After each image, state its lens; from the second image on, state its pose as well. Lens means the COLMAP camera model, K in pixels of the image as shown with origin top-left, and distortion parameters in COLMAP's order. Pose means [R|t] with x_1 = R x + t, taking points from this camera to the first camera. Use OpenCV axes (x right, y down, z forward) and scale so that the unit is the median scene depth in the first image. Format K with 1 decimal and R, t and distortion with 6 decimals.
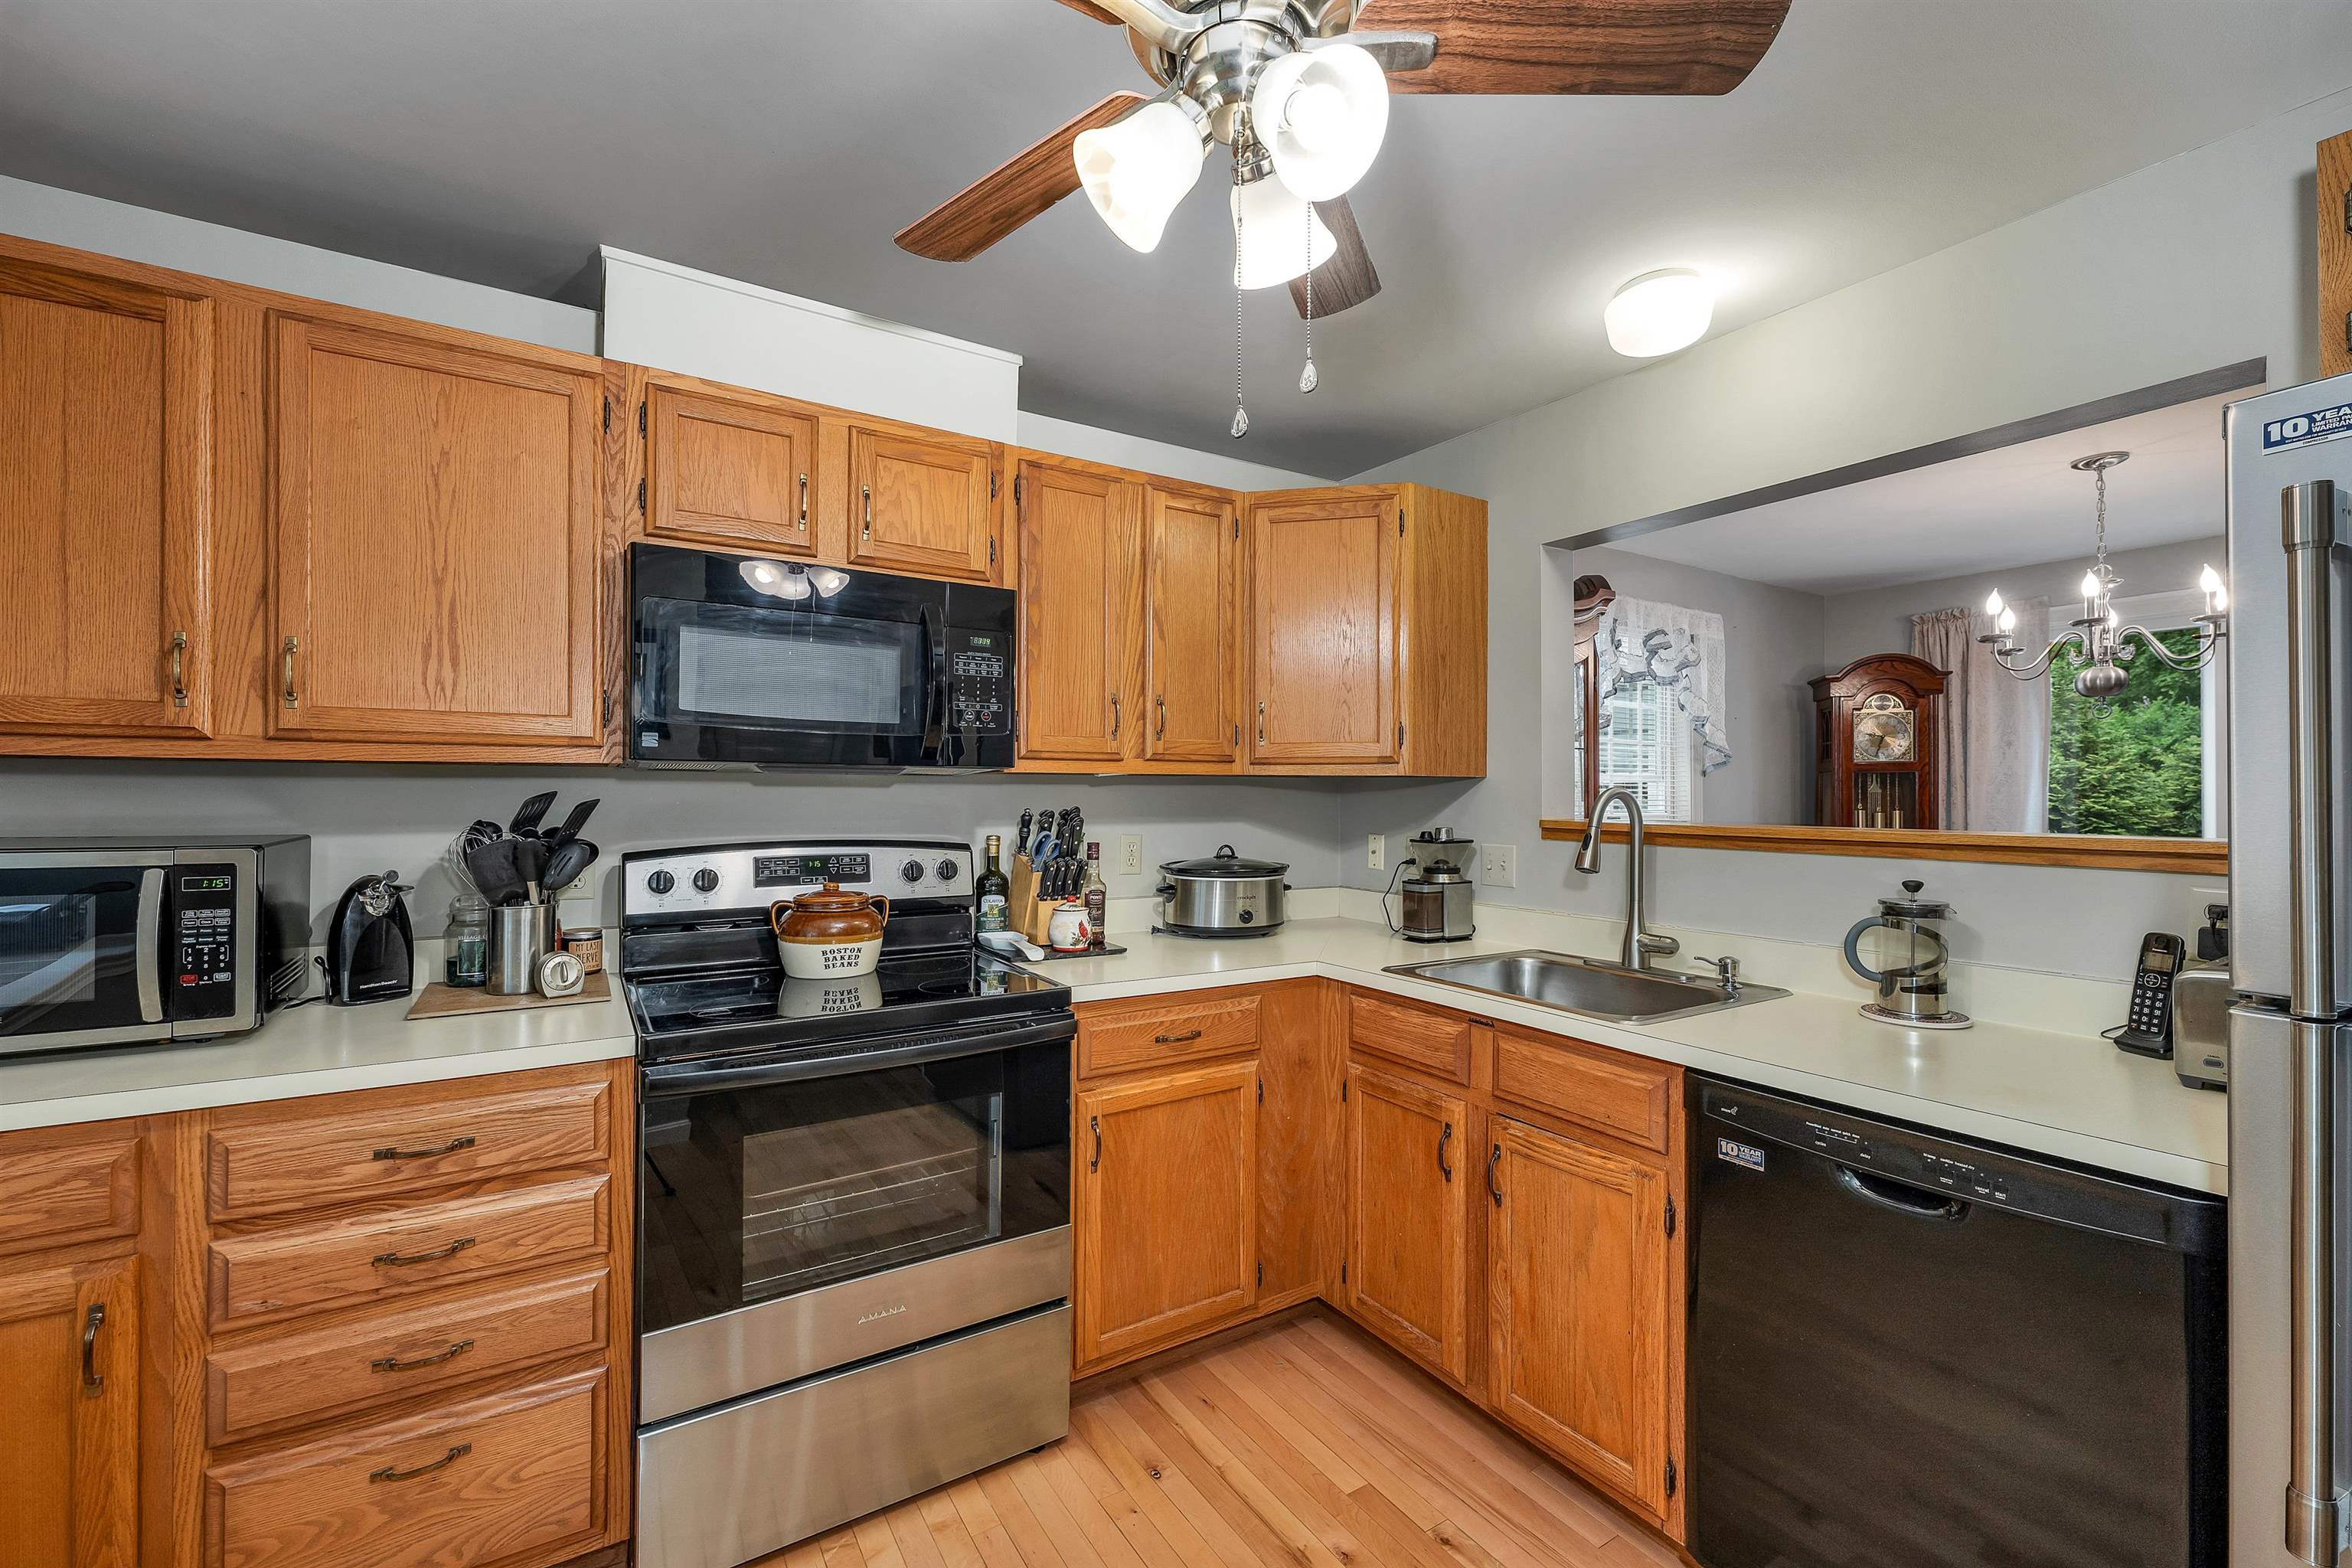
lens RADIAL K [[968.6, 0, 1176.0], [0, 968.6, 784.0], [0, 0, 1]] dist [-0.001251, -0.000089]
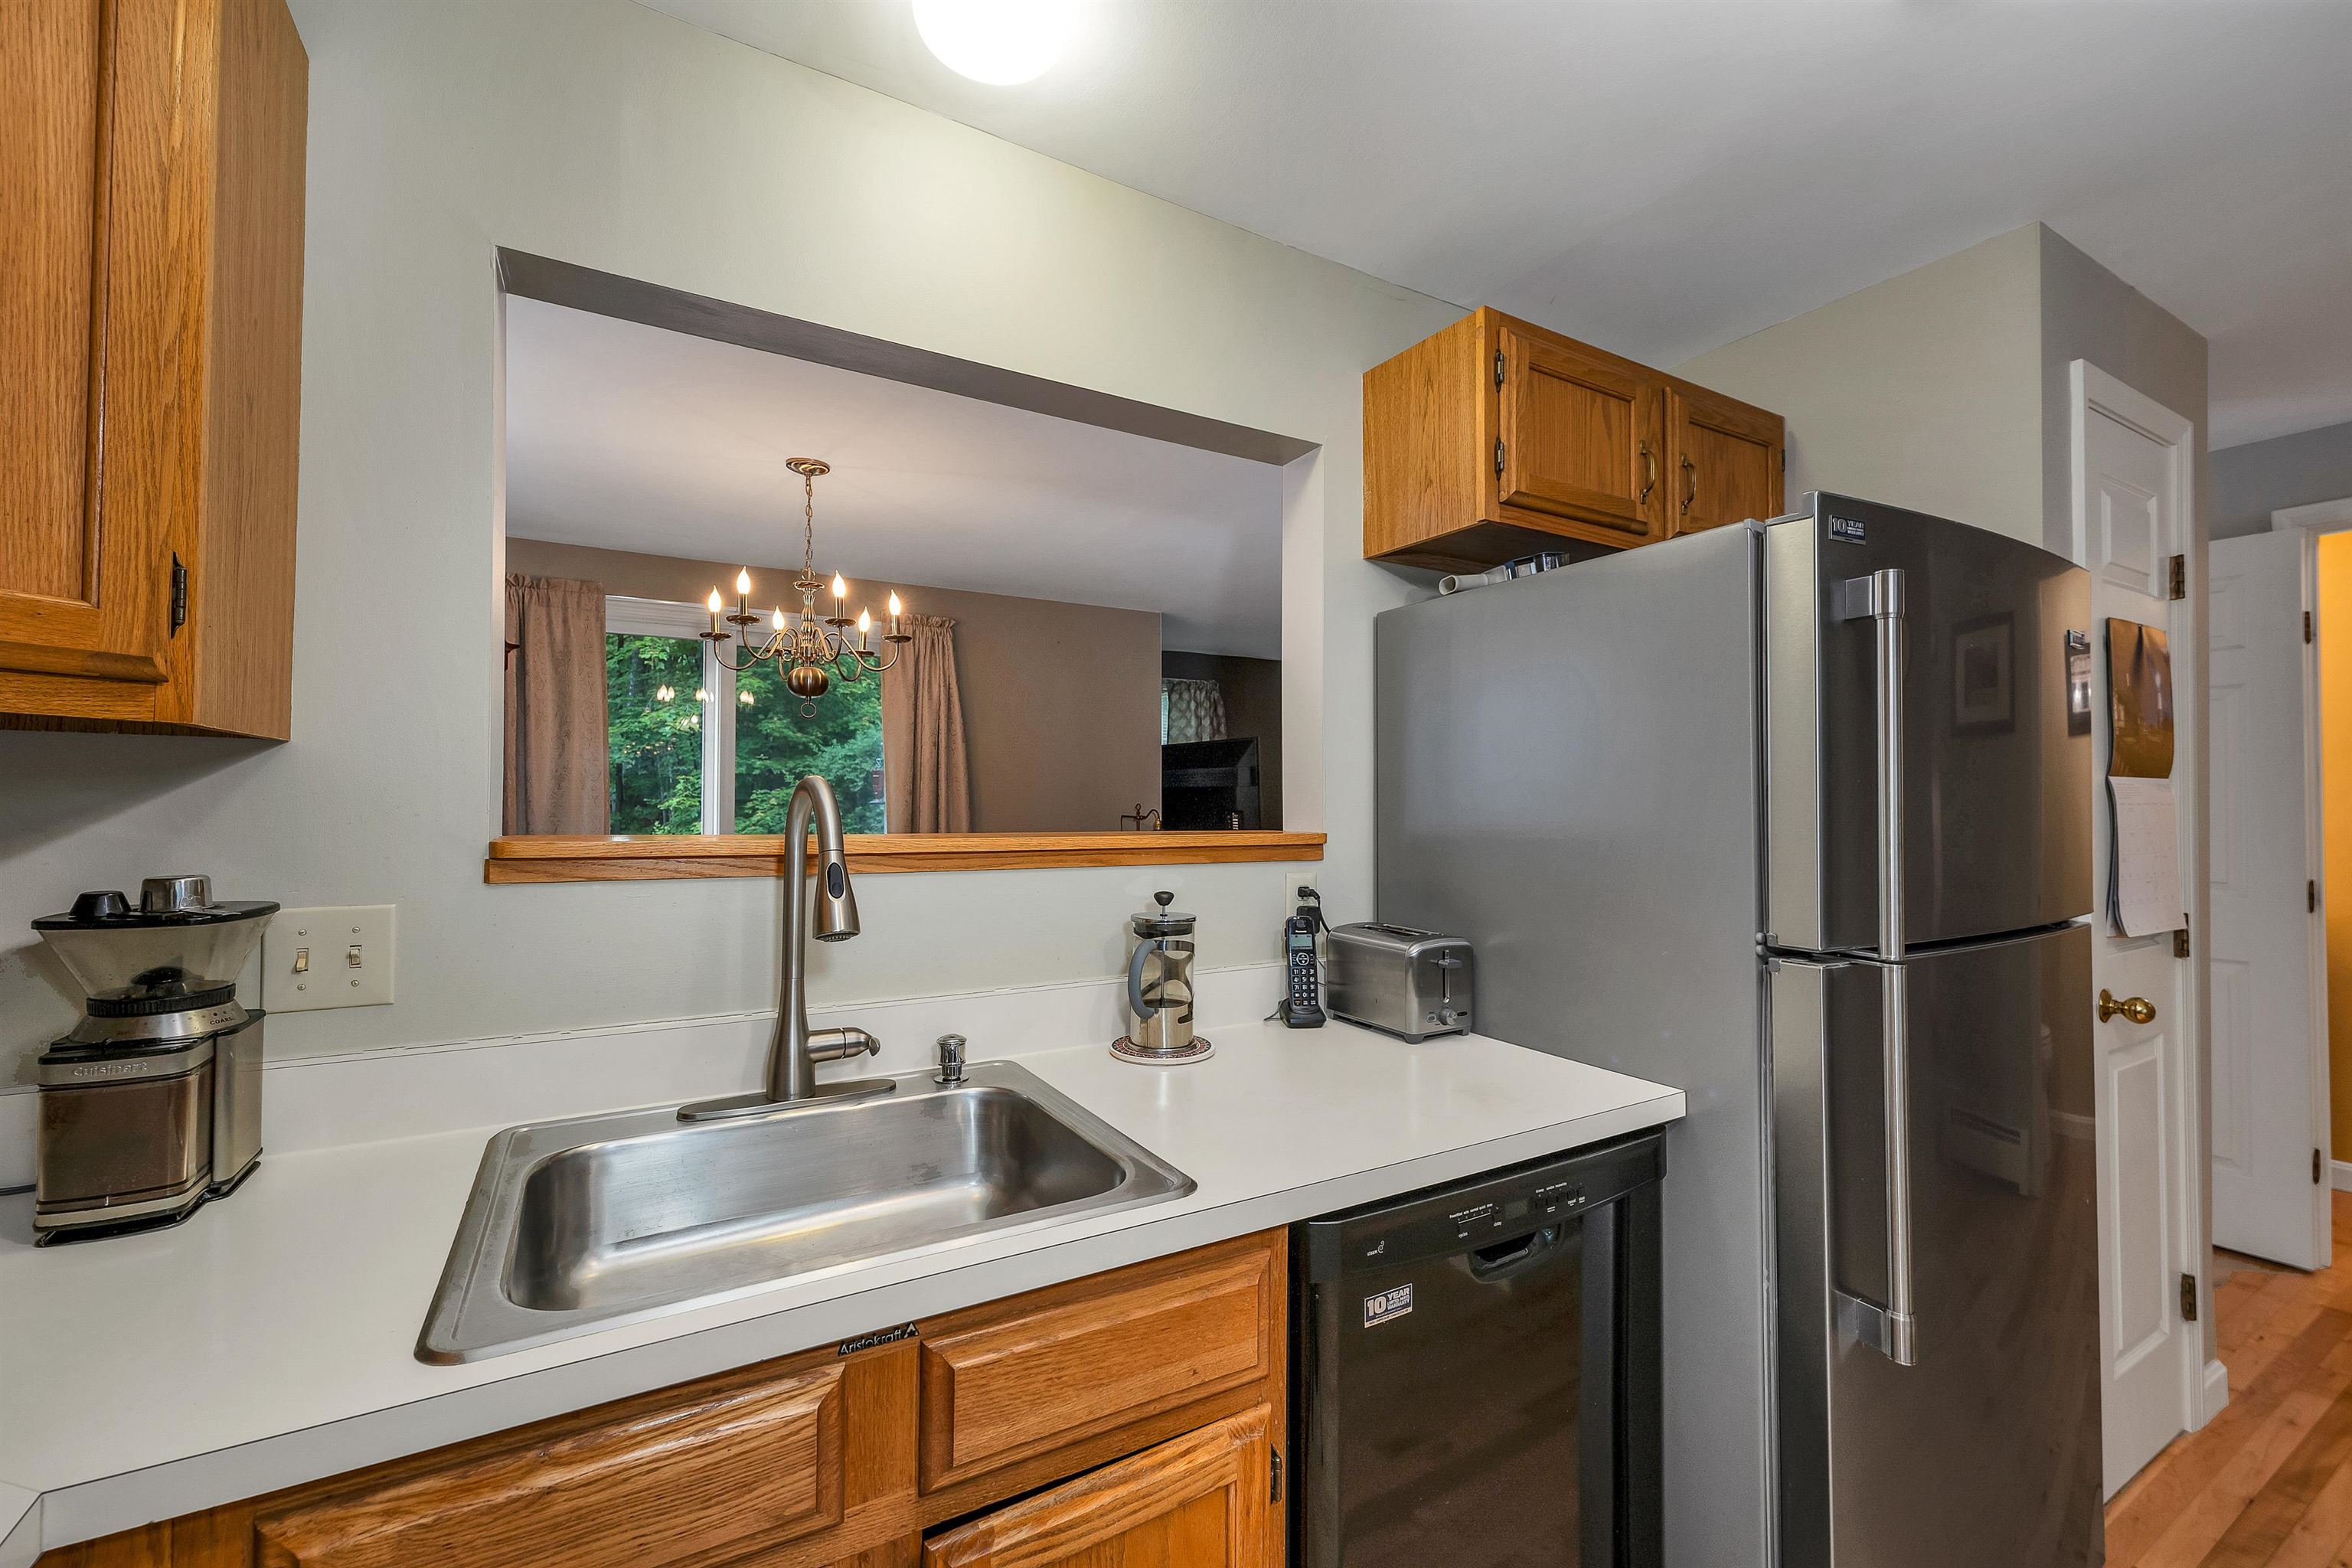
lens RADIAL K [[968.6, 0, 1176.0], [0, 968.6, 784.0], [0, 0, 1]] dist [-0.001251, -0.000089]
pose [[0.031548, 0.009561, 0.999457, -0.106546], [-0.017709, 0.999803, -0.009005, 0.011121], [-0.999345, -0.017415, 0.031711, 0.954605]]
